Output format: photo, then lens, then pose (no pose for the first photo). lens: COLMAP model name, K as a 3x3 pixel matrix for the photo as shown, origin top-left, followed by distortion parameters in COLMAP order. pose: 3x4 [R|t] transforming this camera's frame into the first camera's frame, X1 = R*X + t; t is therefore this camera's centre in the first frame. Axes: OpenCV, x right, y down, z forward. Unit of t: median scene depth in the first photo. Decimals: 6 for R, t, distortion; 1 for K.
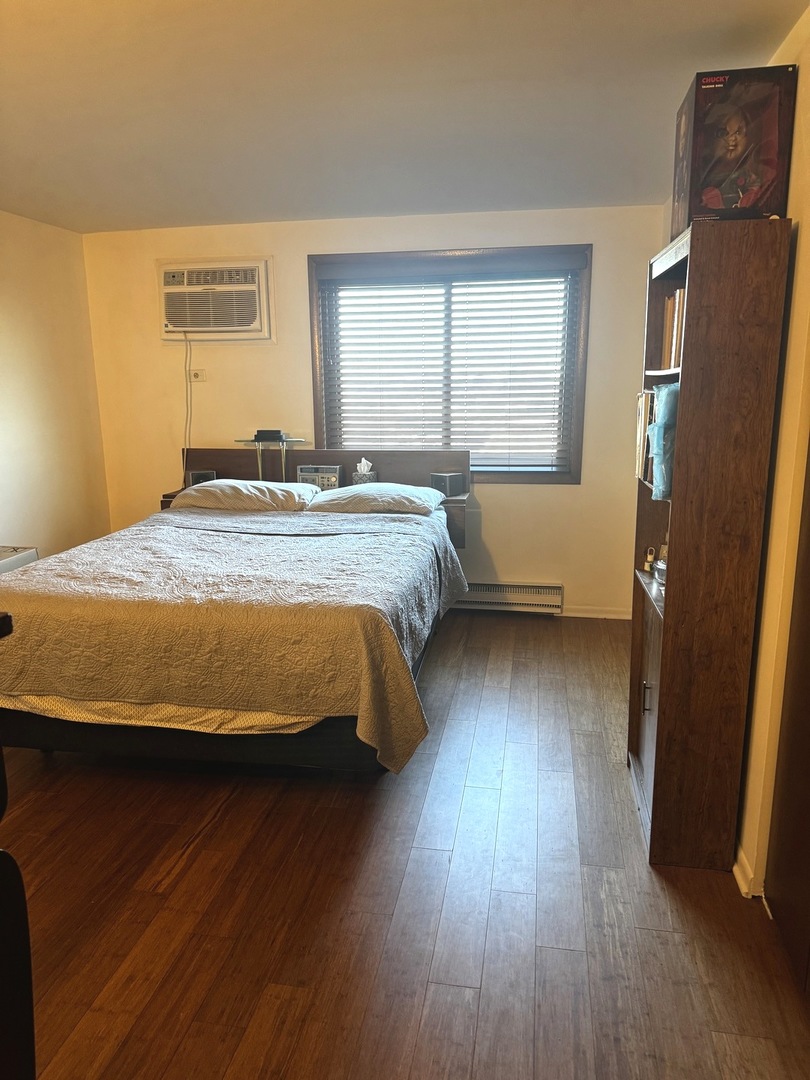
lens RADIAL K [[756.0, 0, 399.9], [0, 756.0, 543.3], [0, 0, 1]] dist [0.024785, -0.023784]
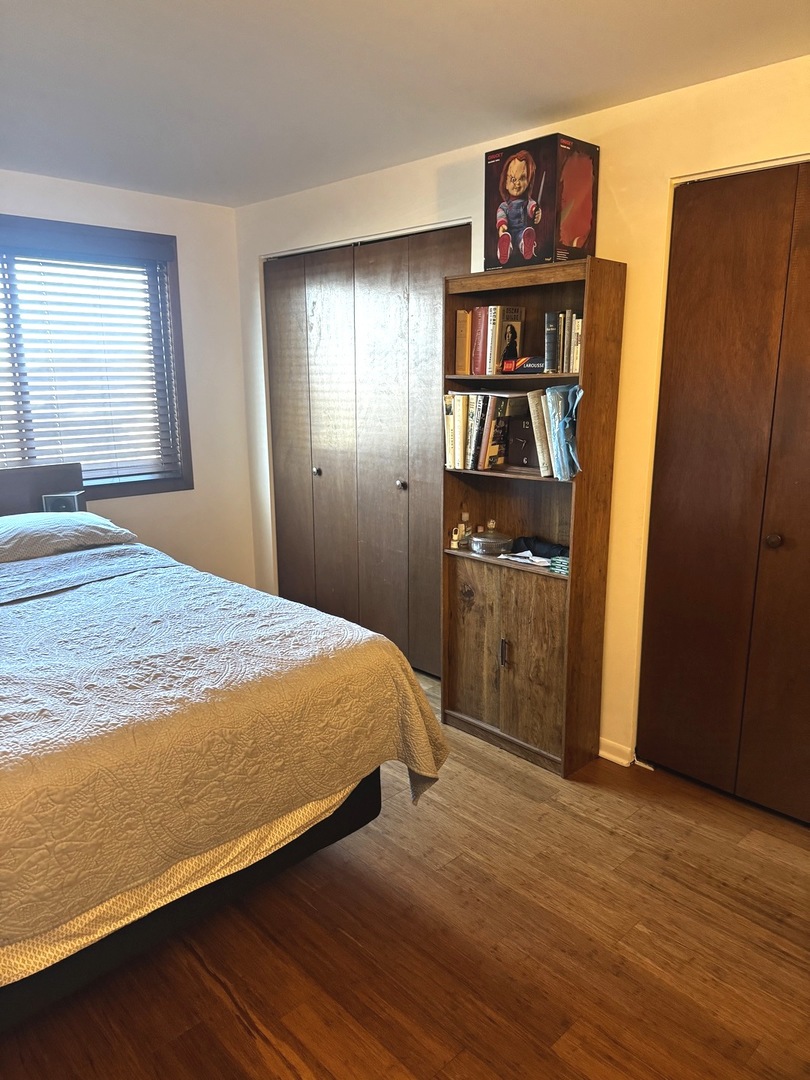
lens RADIAL K [[756.0, 0, 402.2], [0, 756.0, 535.3], [0, 0, 1]] dist [0.024785, -0.023784]
pose [[0.593169, -0.163918, 0.788214, -0.672743], [0.166686, 0.982844, 0.078954, -0.095238], [-0.787633, 0.084552, 0.610316, 0.399011]]
